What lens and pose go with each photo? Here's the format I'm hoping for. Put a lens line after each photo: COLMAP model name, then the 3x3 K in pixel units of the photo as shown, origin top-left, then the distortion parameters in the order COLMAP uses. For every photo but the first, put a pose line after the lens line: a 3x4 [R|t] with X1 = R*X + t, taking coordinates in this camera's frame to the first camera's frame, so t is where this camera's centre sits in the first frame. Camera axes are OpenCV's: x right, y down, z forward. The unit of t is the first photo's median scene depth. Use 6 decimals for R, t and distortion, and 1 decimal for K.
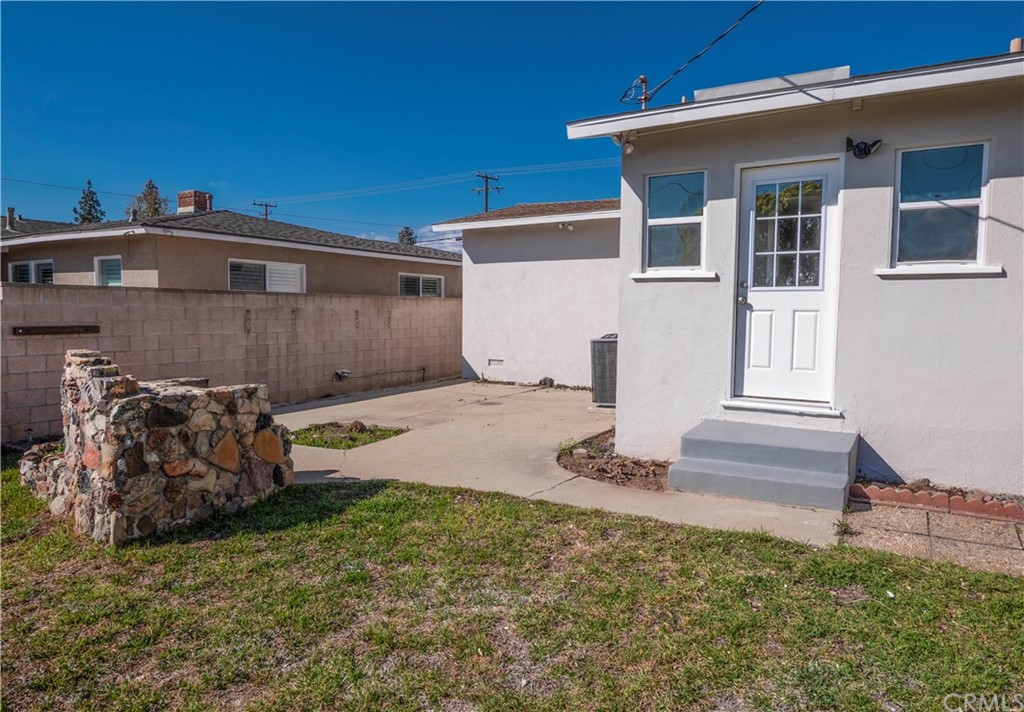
lens RADIAL K [[685.8, 0, 512.0], [0, 685.8, 356.0], [0, 0, 1]] dist [-0.004728, -0.001886]
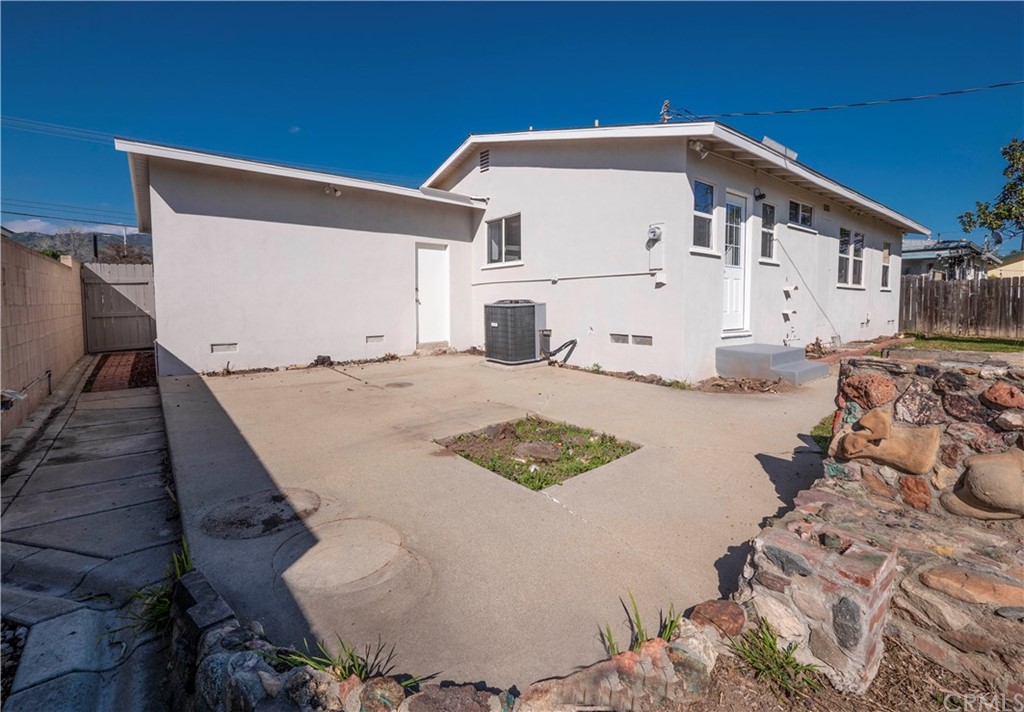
lens RADIAL K [[456.8, 0, 511.8], [0, 456.8, 331.9], [0, 0, 1]] dist [-0.000930, -0.000051]
pose [[0.322985, -0.064883, 0.944177, -0.874833], [0.066111, 0.996757, 0.045880, -0.021378], [-0.944092, 0.047602, 0.326227, 1.139667]]
